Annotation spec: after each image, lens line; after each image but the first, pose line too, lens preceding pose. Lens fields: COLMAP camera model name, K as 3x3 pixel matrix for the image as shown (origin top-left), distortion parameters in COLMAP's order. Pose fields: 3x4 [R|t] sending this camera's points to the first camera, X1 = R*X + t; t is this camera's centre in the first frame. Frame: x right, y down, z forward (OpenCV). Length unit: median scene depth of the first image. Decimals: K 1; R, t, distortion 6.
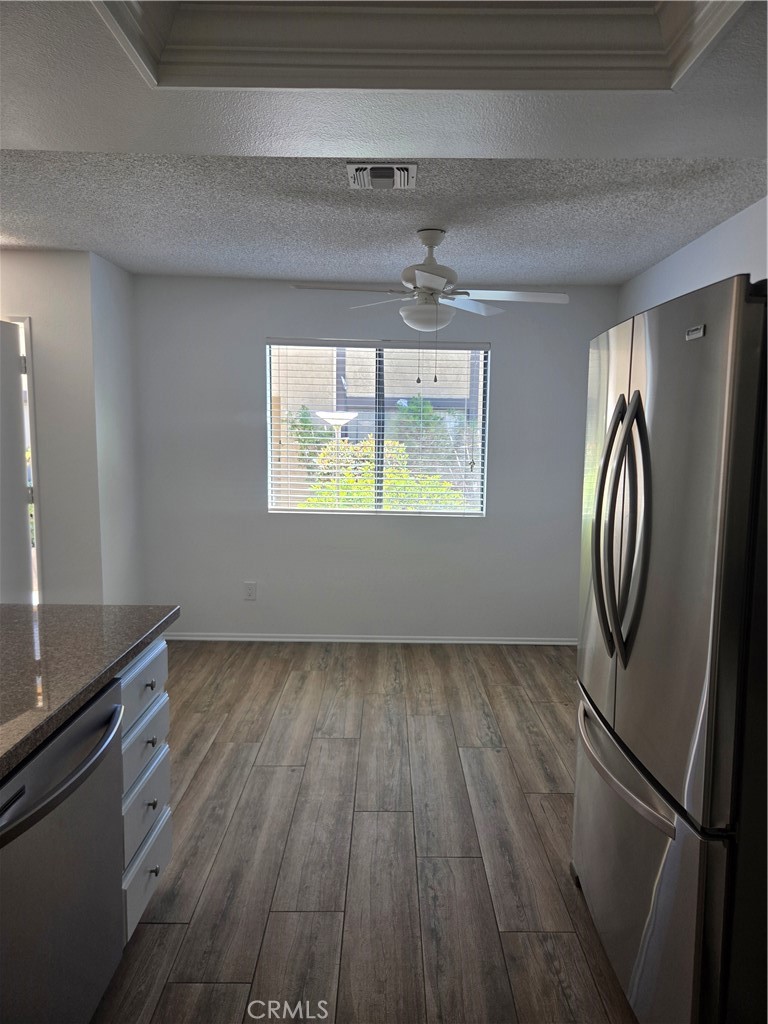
lens RADIAL K [[688.1, 0, 387.0], [0, 688.1, 511.6], [0, 0, 1]] dist [0.061570, -0.047662]
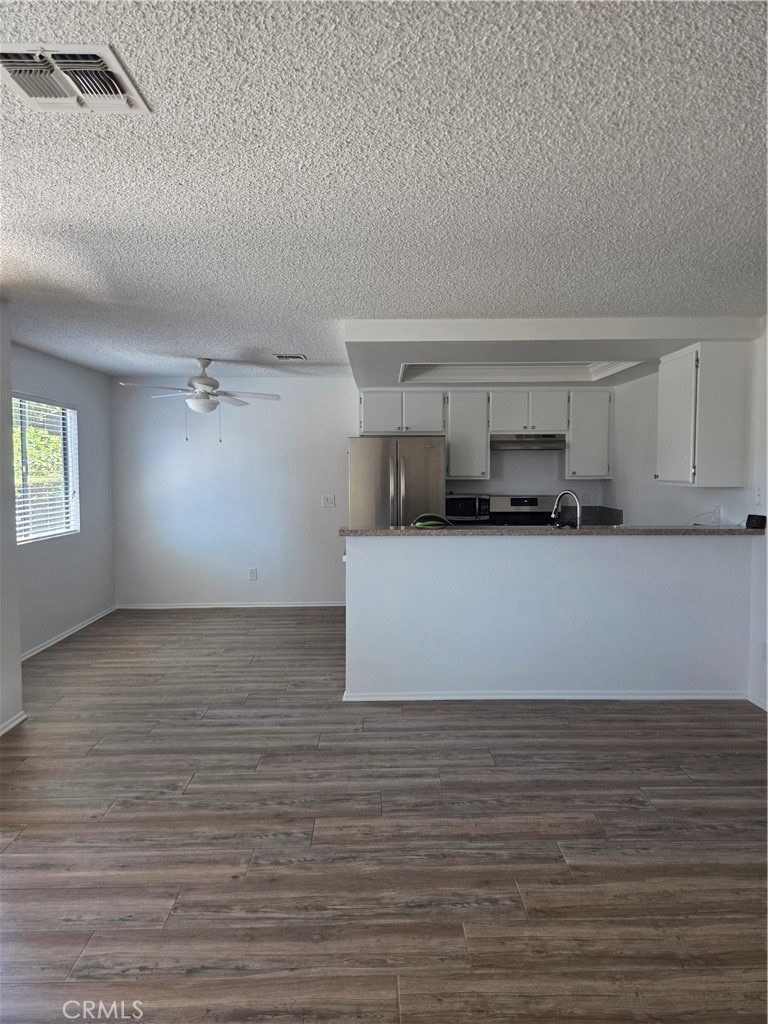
lens RADIAL K [[688.1, 0, 393.5], [0, 688.1, 511.8], [0, 0, 1]] dist [0.061570, -0.047662]
pose [[-0.019529, -0.070960, 0.997288, -1.510461], [0.119139, 0.990206, 0.072789, -0.070852], [-0.992686, 0.120237, -0.010883, 0.500006]]
